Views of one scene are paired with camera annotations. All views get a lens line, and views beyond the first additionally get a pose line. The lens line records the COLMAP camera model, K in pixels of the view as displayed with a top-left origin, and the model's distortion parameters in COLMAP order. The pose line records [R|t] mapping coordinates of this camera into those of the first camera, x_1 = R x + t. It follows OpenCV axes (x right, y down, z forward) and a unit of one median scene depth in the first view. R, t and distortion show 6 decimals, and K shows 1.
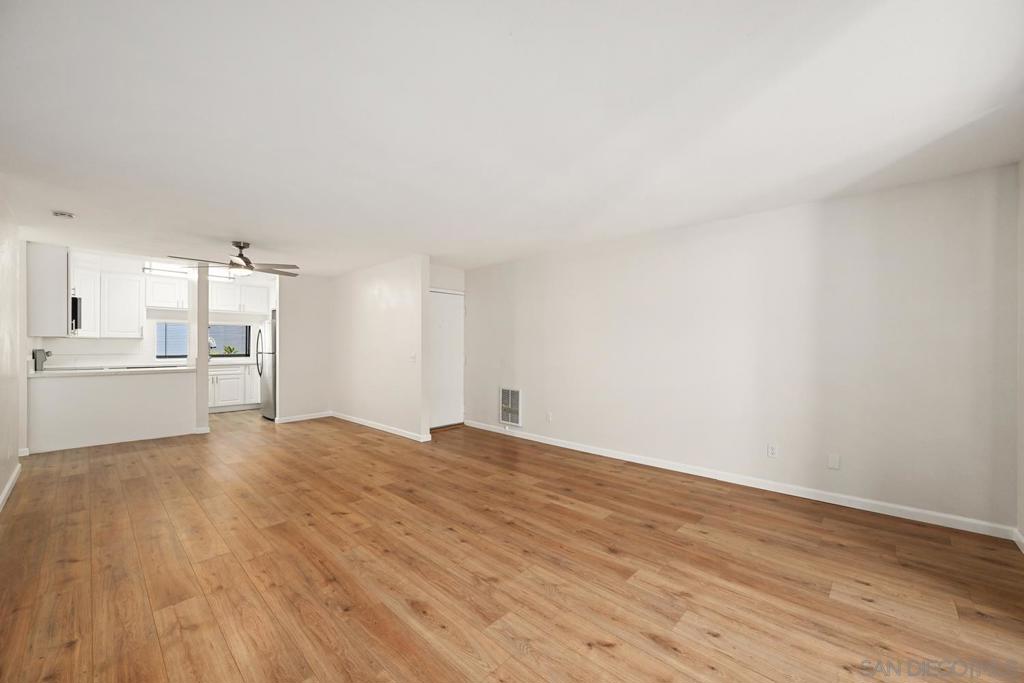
lens RADIAL K [[398.4, 0, 516.4], [0, 398.4, 343.9], [0, 0, 1]] dist [-0.000521, -0.000146]
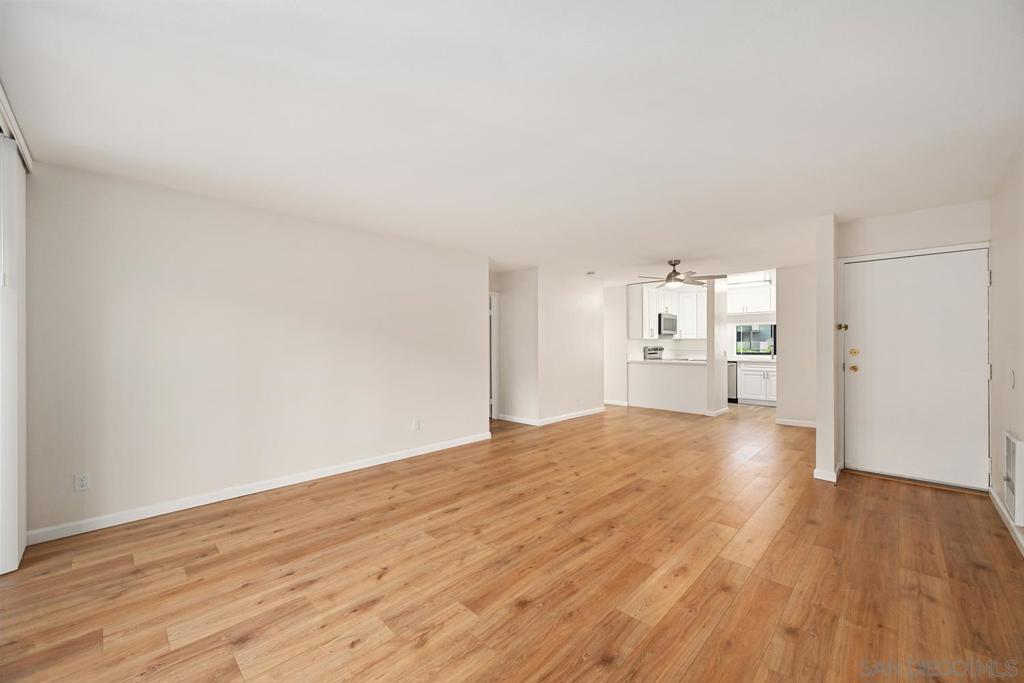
lens RADIAL K [[398.4, 0, 516.4], [0, 398.4, 343.9], [0, 0, 1]] dist [-0.000521, -0.000146]
pose [[-0.020957, -0.002432, -0.999777, 0.860253], [0.005133, 0.999984, -0.002540, 0.006057], [0.999767, -0.005185, -0.020944, 0.838314]]
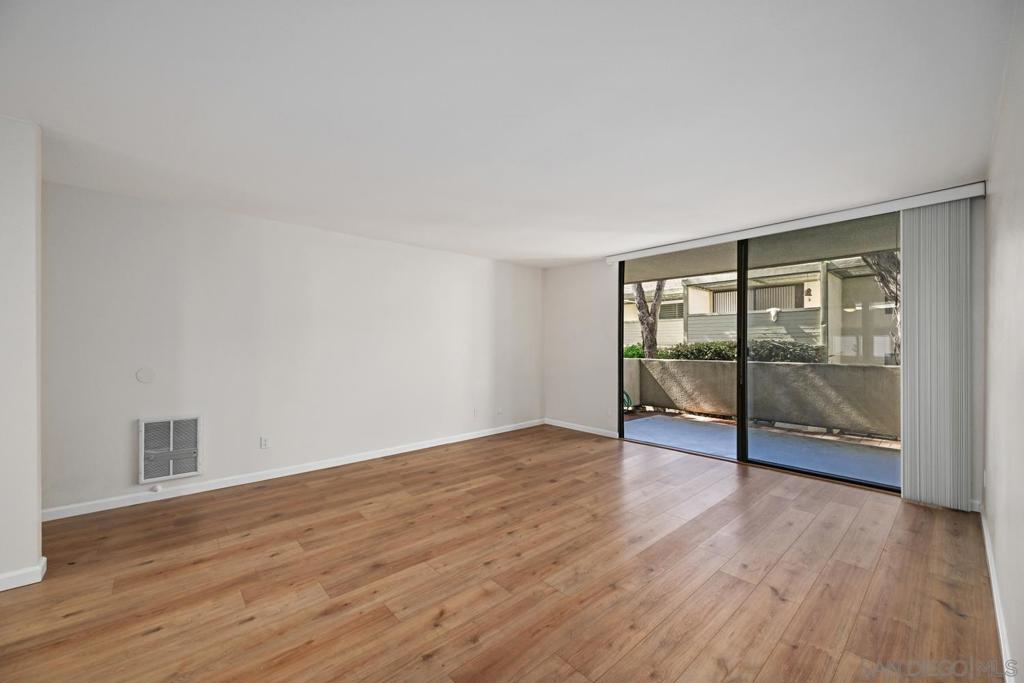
lens RADIAL K [[398.3, 0, 515.1], [0, 398.3, 345.1], [0, 0, 1]] dist [-0.000599, 0.000032]
pose [[0.095995, -0.004417, 0.995372, -1.048993], [-0.001407, 0.999989, 0.004573, 0.000839], [-0.995381, -0.001840, 0.095988, 0.830522]]
